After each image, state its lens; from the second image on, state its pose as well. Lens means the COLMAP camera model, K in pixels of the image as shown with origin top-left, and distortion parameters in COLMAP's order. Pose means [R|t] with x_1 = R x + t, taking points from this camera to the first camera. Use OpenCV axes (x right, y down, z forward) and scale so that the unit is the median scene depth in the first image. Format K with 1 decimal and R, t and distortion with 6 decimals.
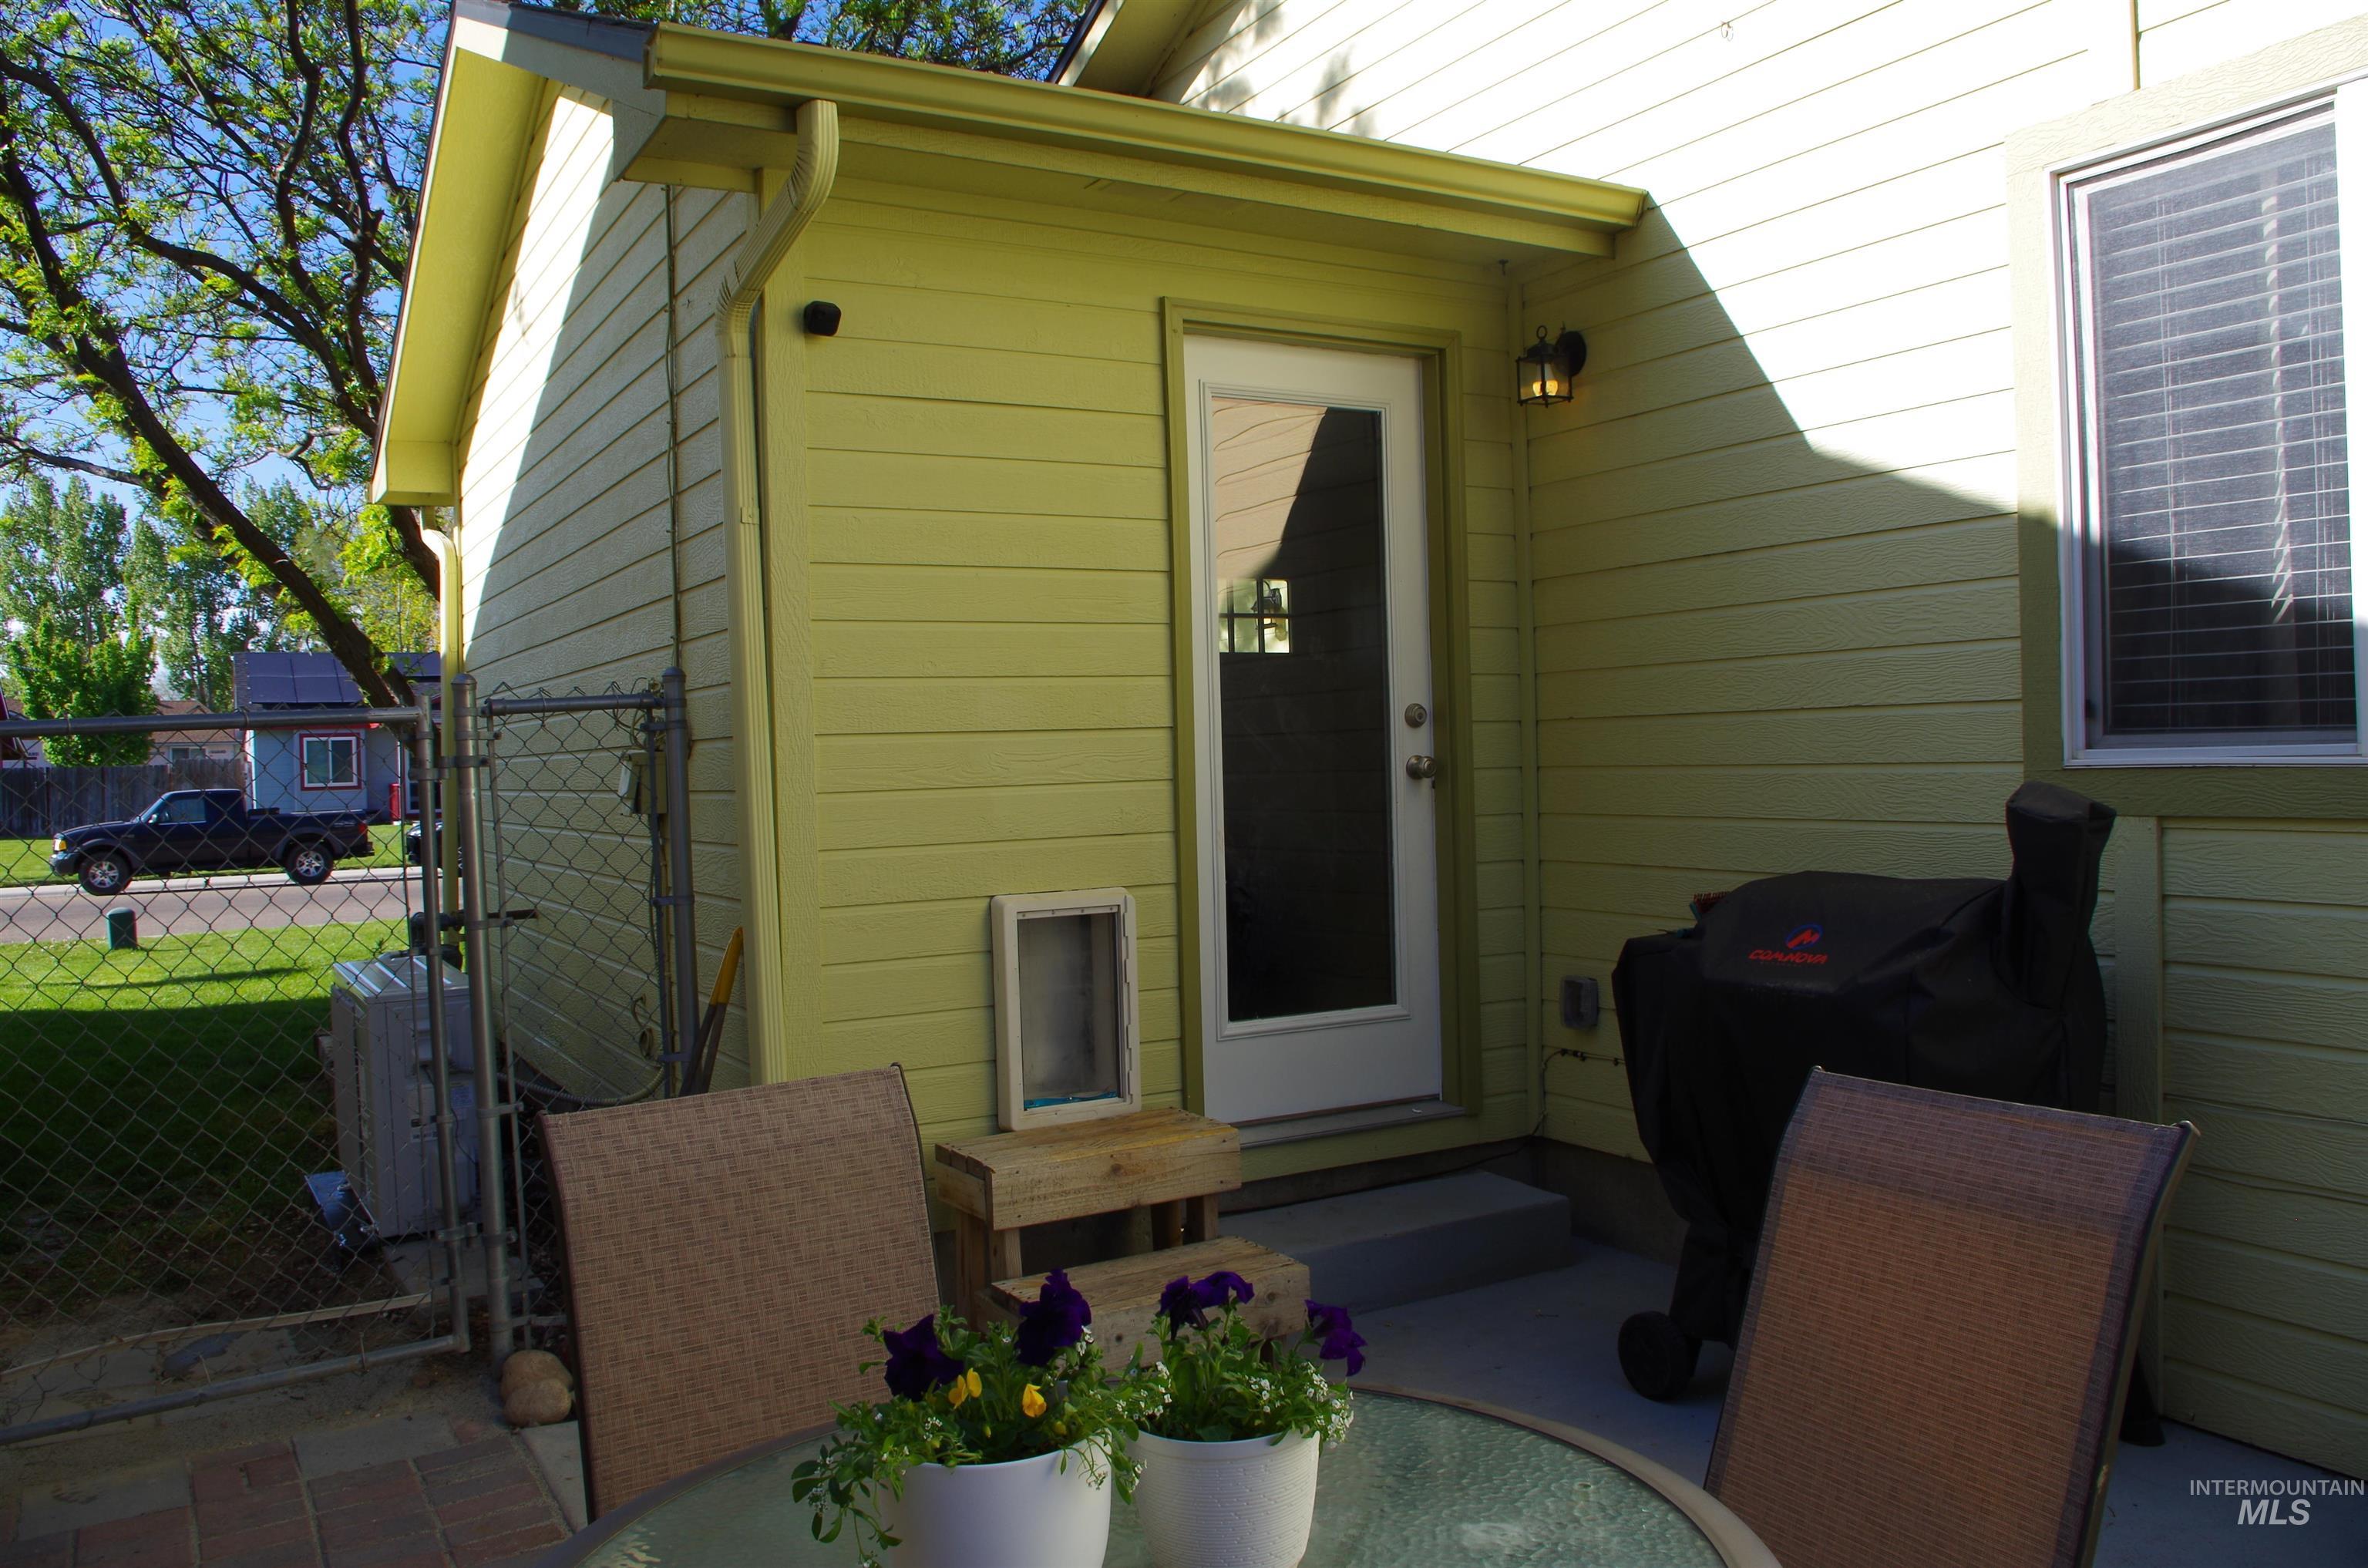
lens RADIAL K [[1838.5, 0, 1183.3], [0, 1838.5, 771.5], [0, 0, 1]] dist [-0.101661, 0.049637]
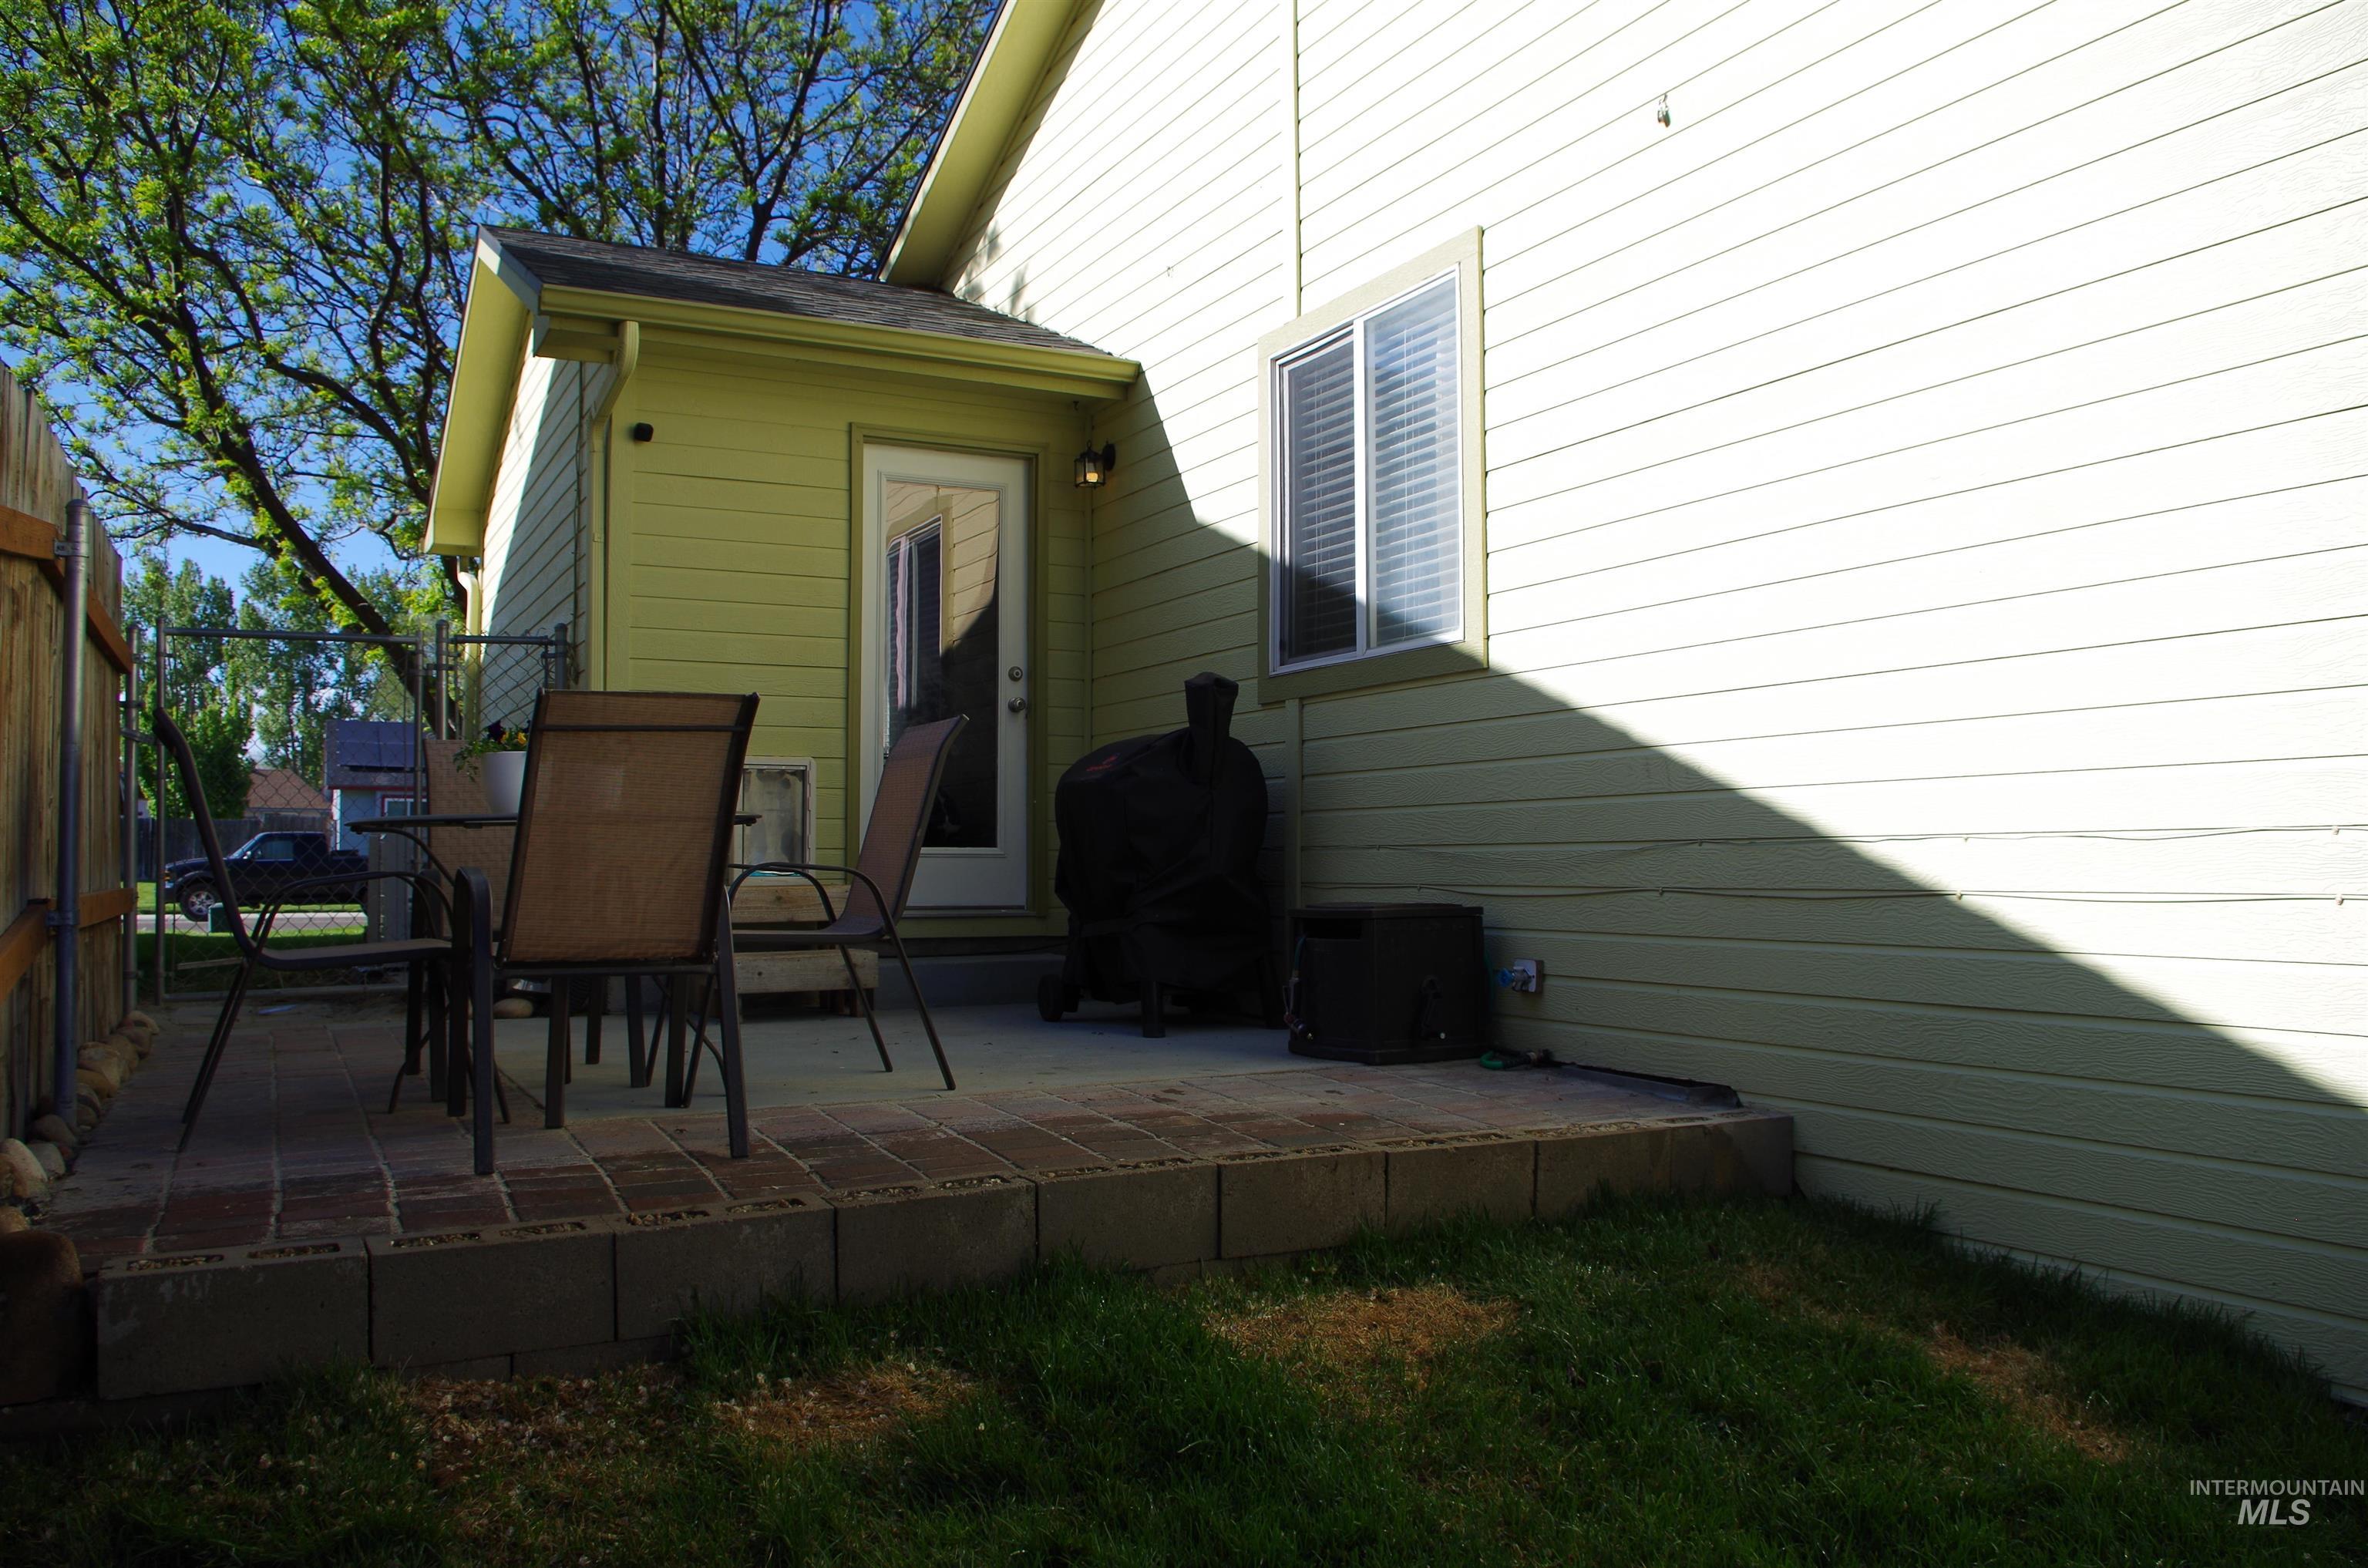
lens RADIAL K [[1830.2, 0, 1179.1], [0, 1830.2, 774.7], [0, 0, 1]] dist [-0.095263, 0.049166]
pose [[0.998758, 0.025047, -0.043063, 0.160784], [-0.027527, 0.997937, -0.058002, 0.070119], [0.041521, 0.059115, 0.997387, -0.292029]]
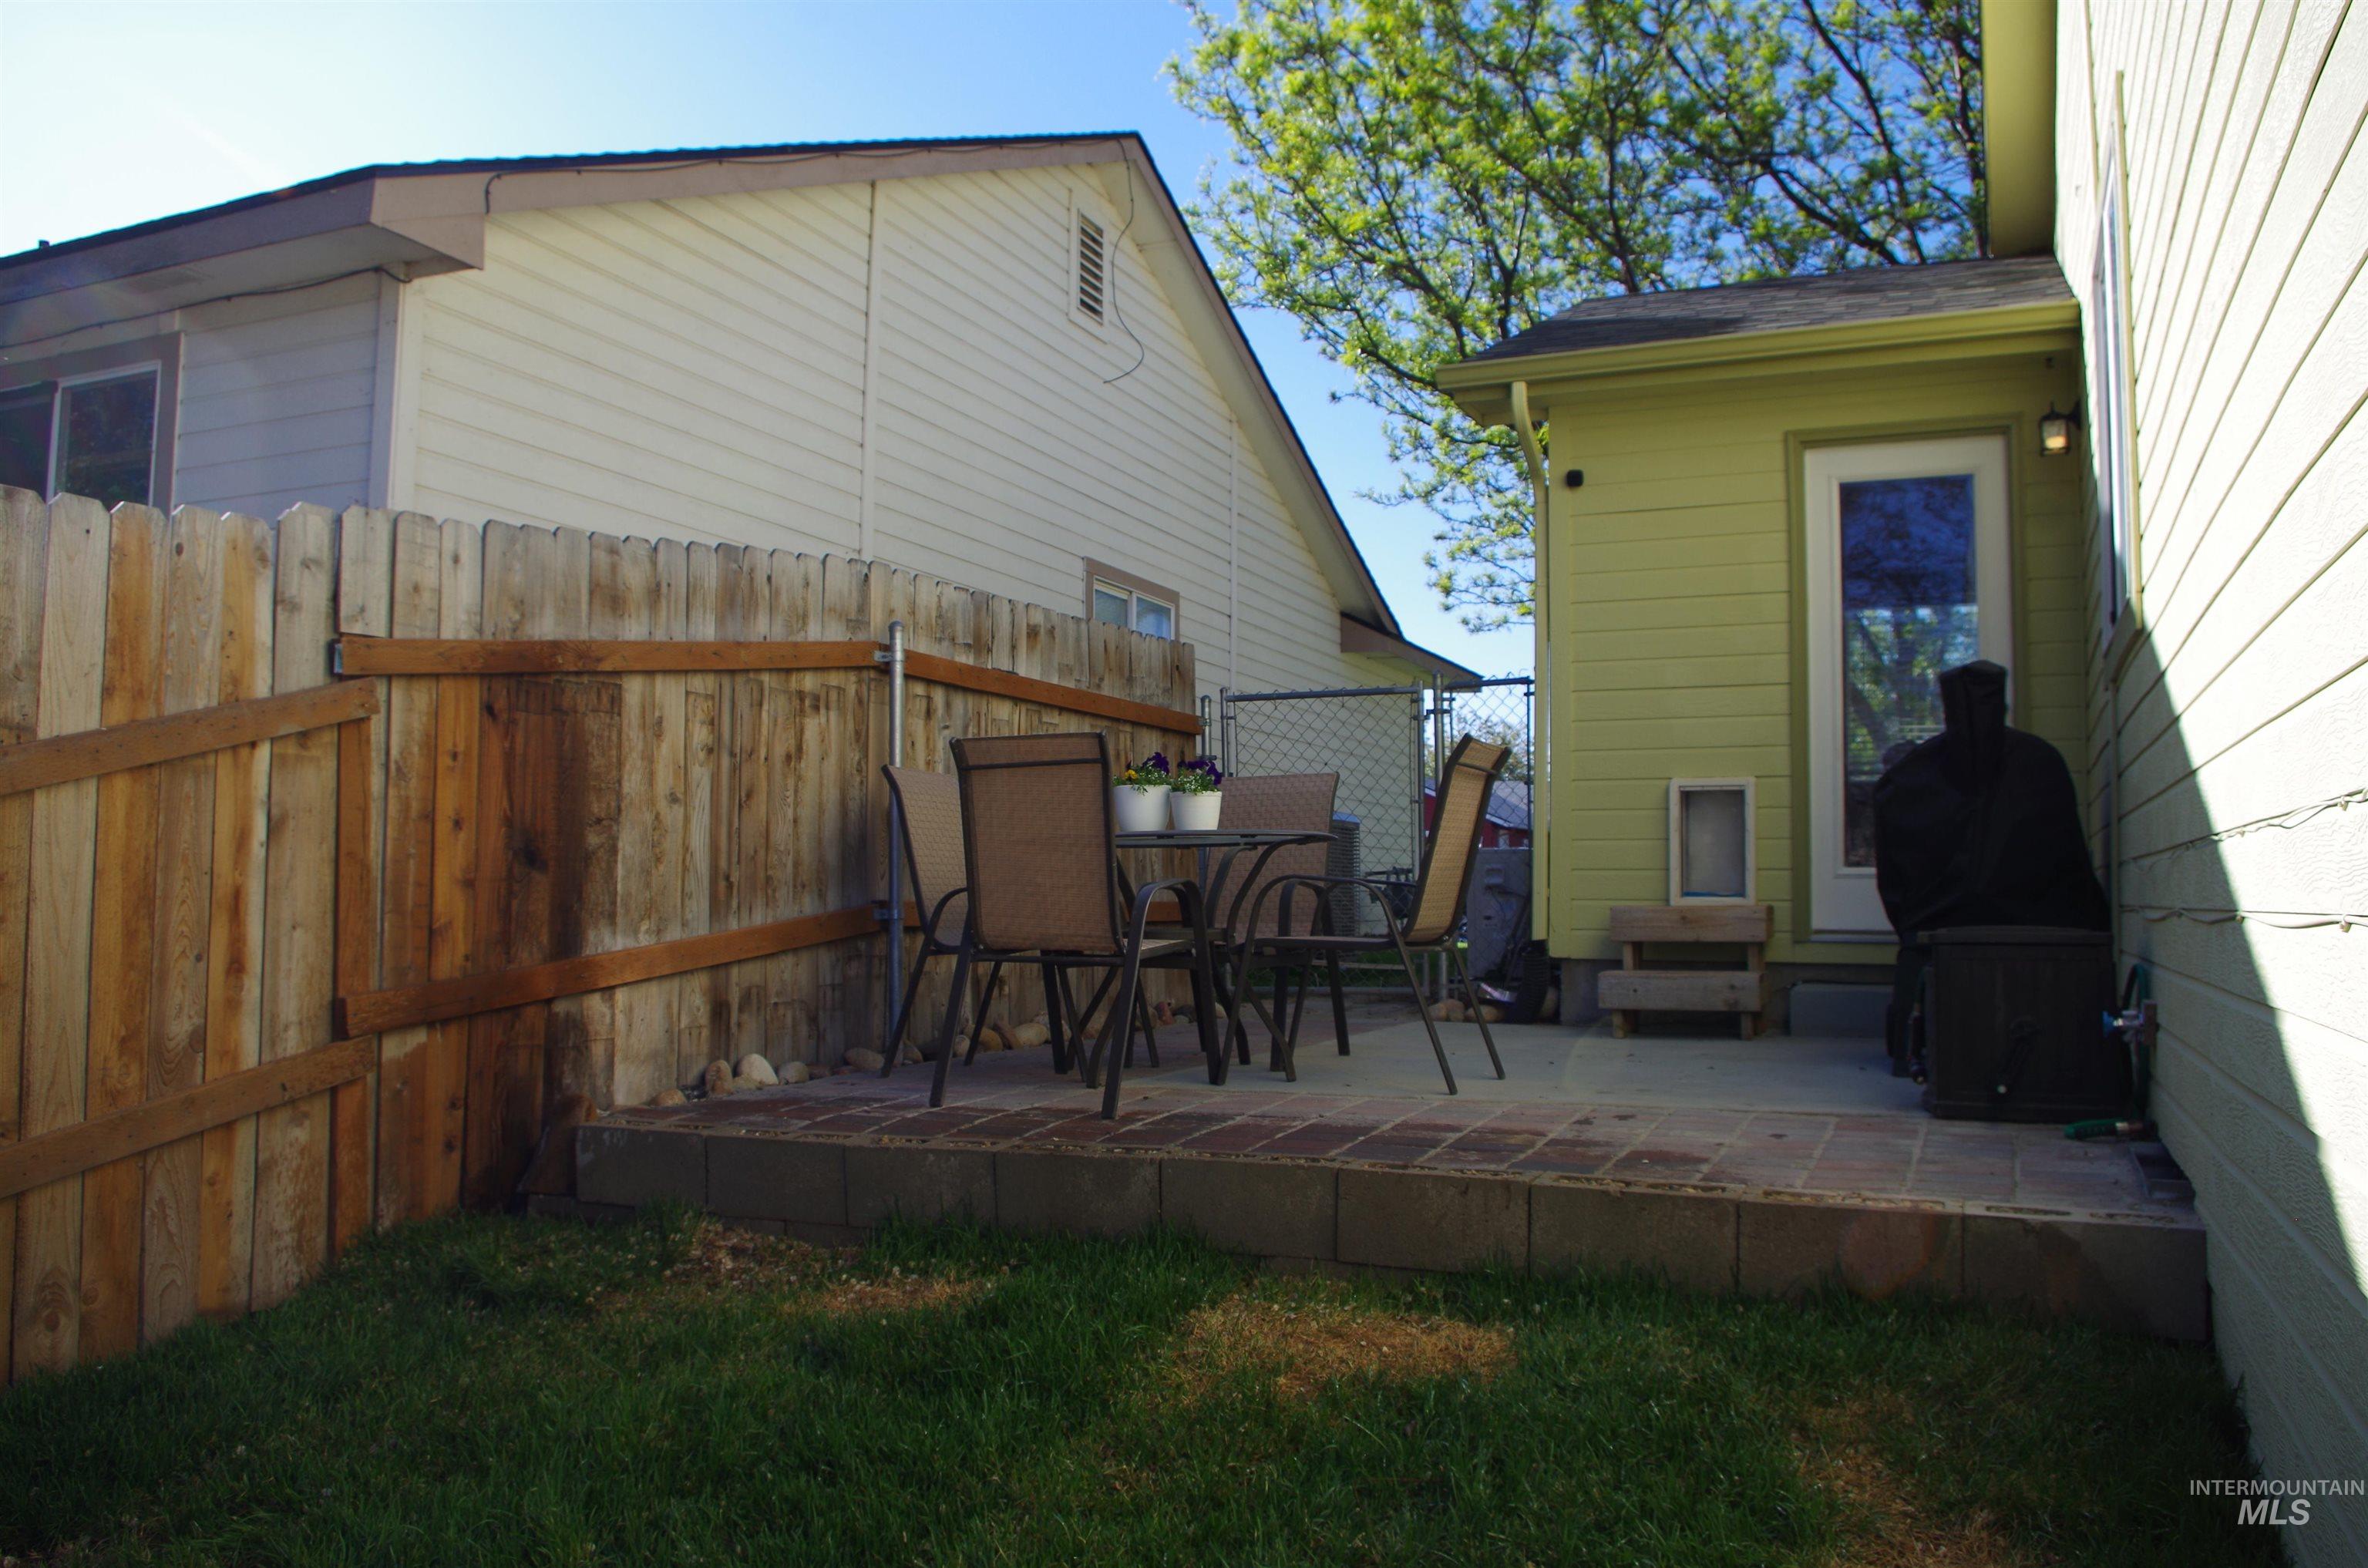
lens RADIAL K [[1830.2, 0, 1179.1], [0, 1830.2, 774.7], [0, 0, 1]] dist [-0.095263, 0.049166]
pose [[0.589695, -0.017103, -0.807445, 0.421510], [-0.034211, 0.998349, -0.046131, 0.065300], [0.806901, 0.054827, 0.588136, -0.178411]]
